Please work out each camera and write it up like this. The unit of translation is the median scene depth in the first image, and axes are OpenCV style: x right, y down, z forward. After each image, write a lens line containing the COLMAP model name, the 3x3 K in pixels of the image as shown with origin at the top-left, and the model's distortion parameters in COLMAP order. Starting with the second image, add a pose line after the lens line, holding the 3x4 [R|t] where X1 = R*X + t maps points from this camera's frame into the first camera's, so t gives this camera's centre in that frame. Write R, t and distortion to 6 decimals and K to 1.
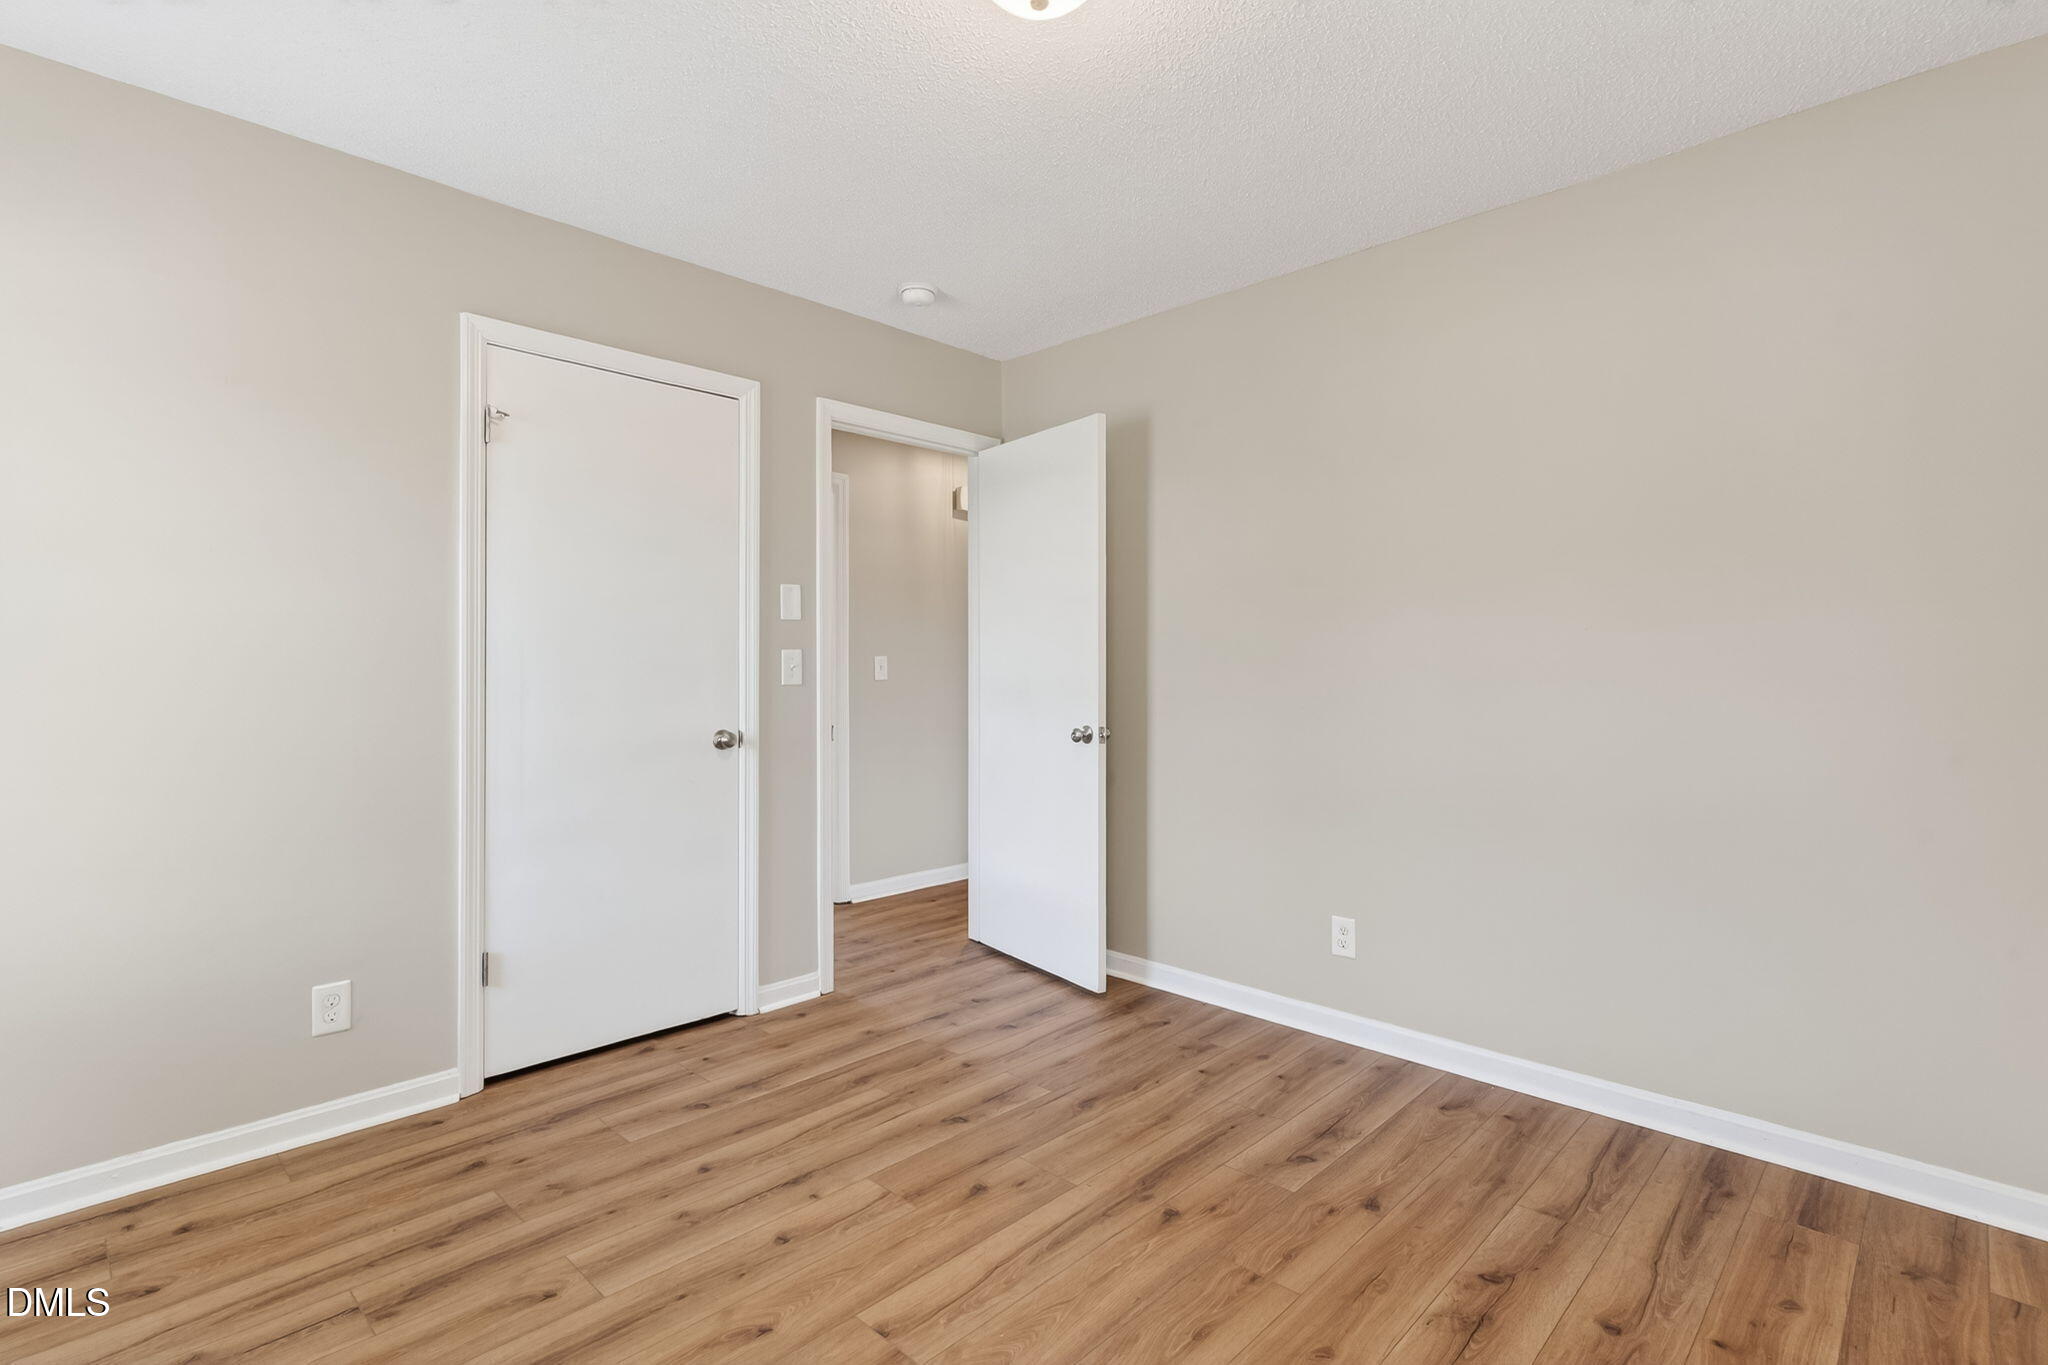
lens RADIAL K [[975.6, 0, 1015.1], [0, 975.6, 675.6], [0, 0, 1]] dist [0.003807, 0.001224]
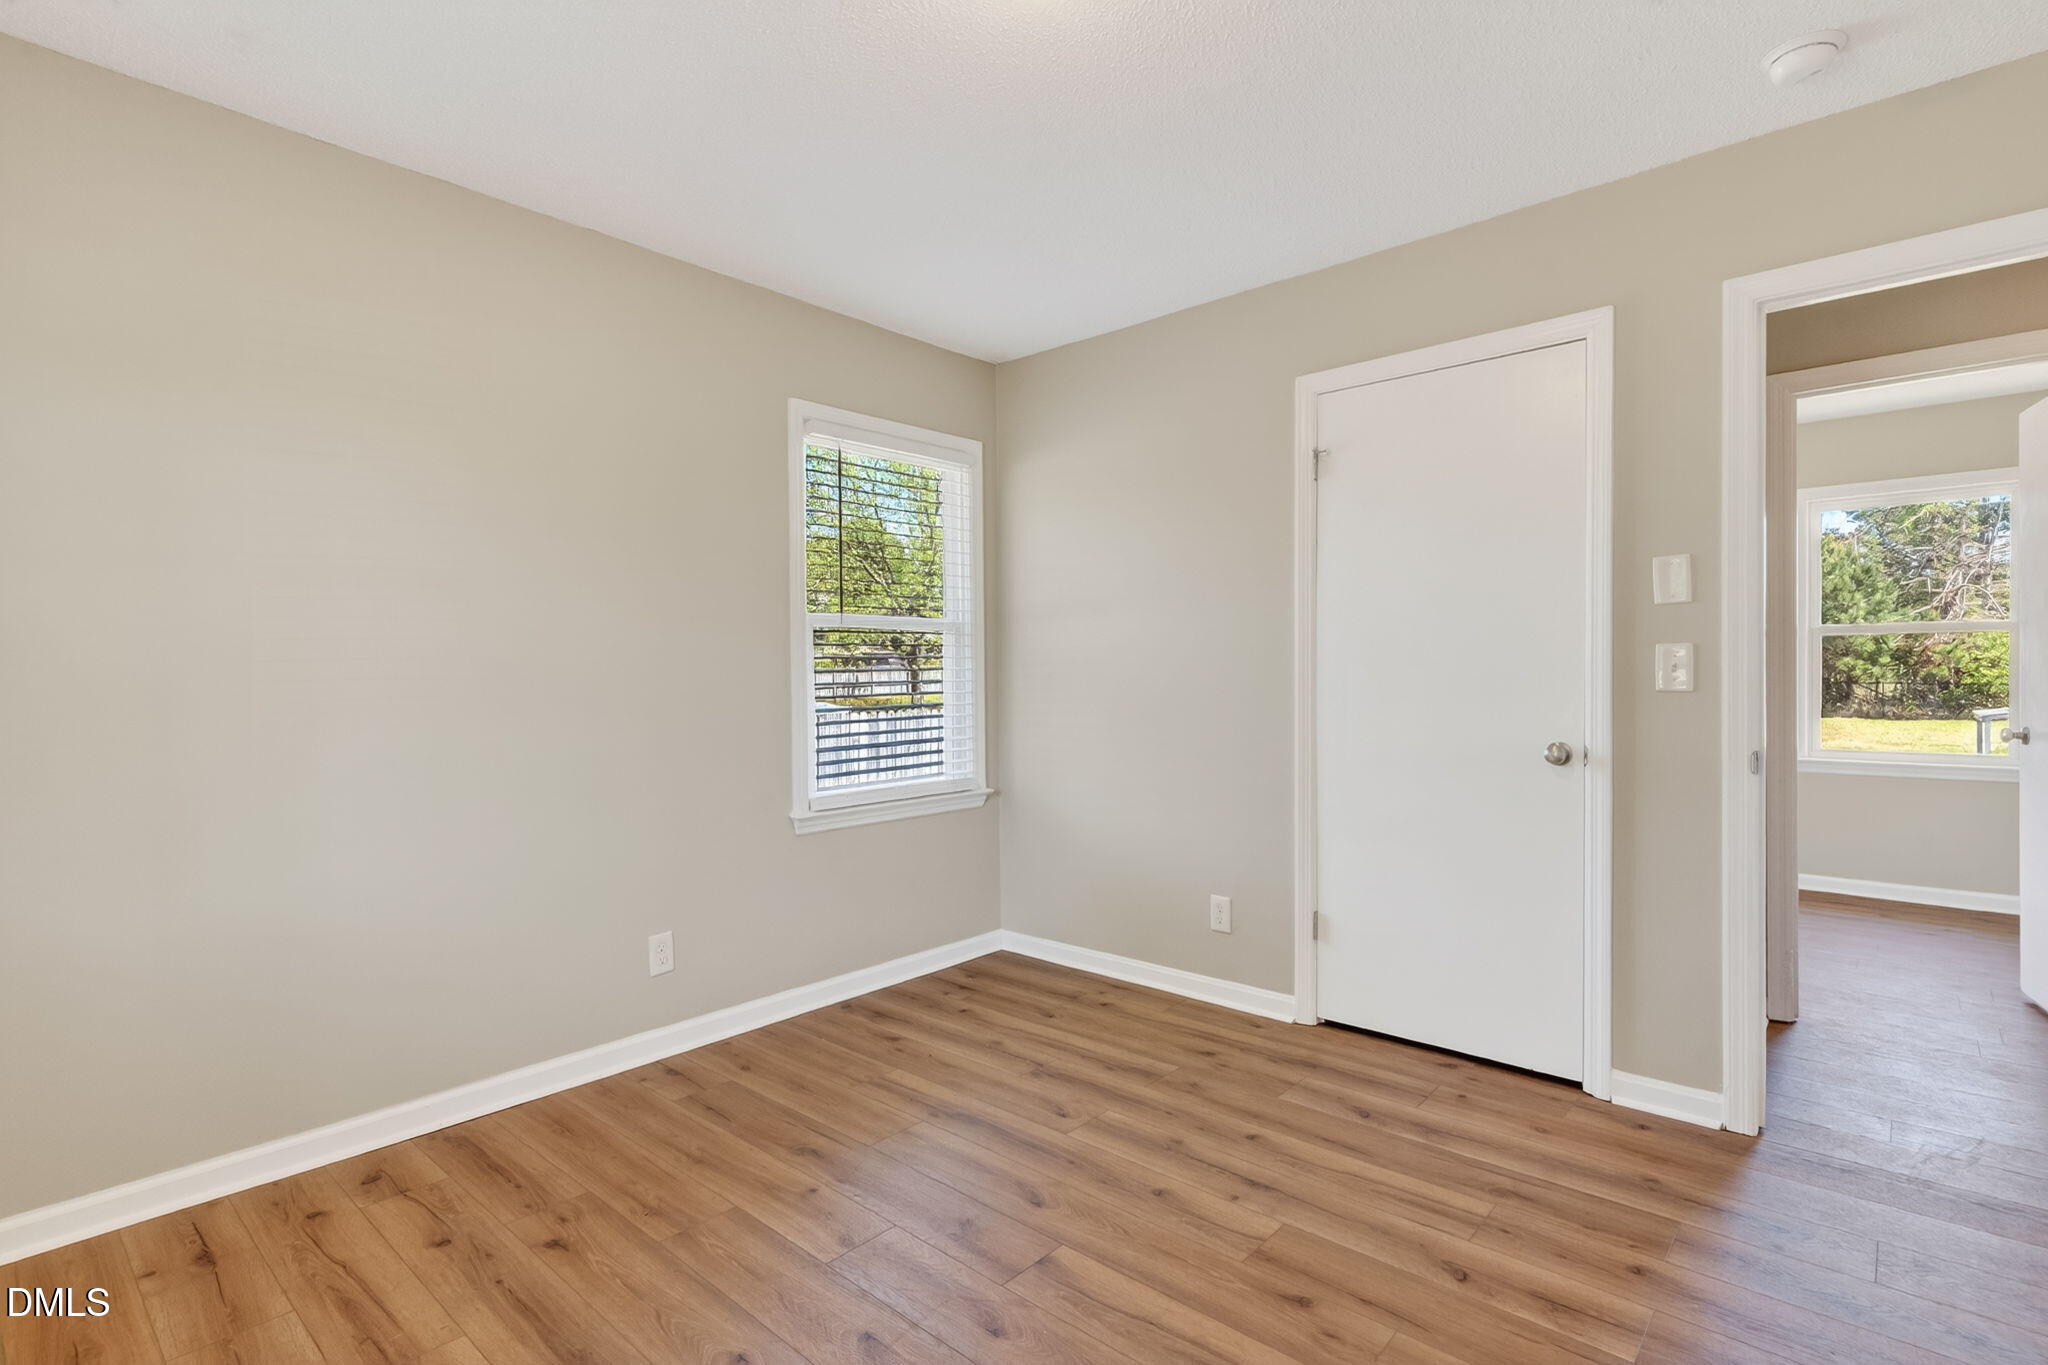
lens RADIAL K [[988.9, 0, 1010.3], [0, 988.9, 677.2], [0, 0, 1]] dist [0.003269, 0.001828]
pose [[0.035047, 0.006234, -0.999366, 0.758476], [0.002914, 0.999976, 0.006340, -0.009544], [0.999381, -0.003135, 0.035028, 0.696503]]
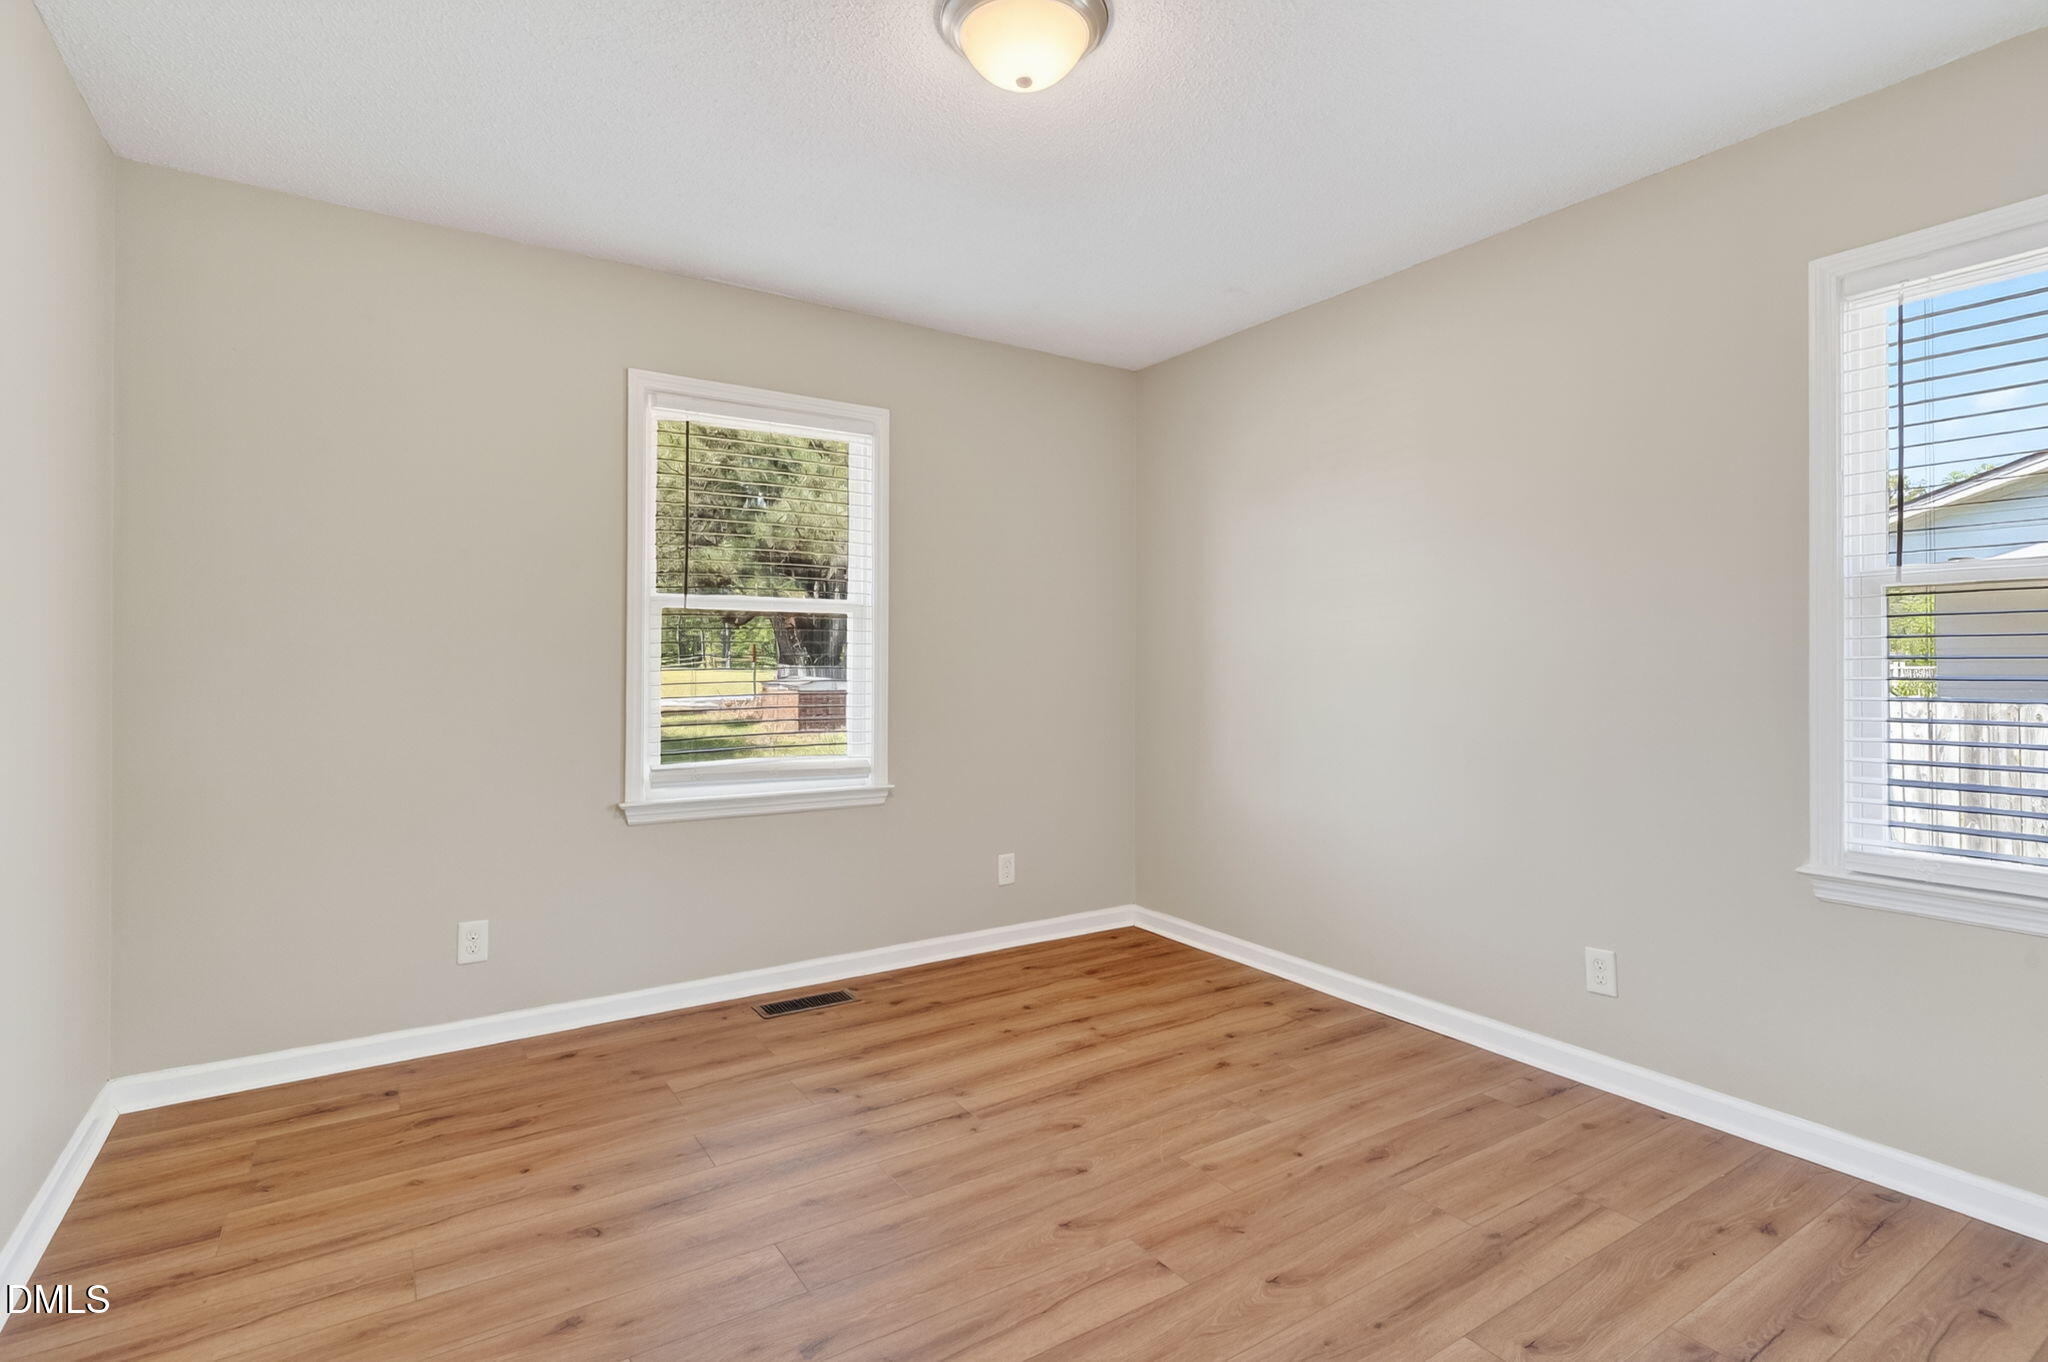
lens RADIAL K [[996.8, 0, 1020.8], [0, 996.8, 655.8], [0, 0, 1]] dist [0.002615, 0.000658]
pose [[-0.977360, -0.000265, 0.211582, -0.164035], [-0.000319, 1.000000, -0.000223, -0.011659], [-0.211582, -0.000285, -0.977360, 1.607178]]
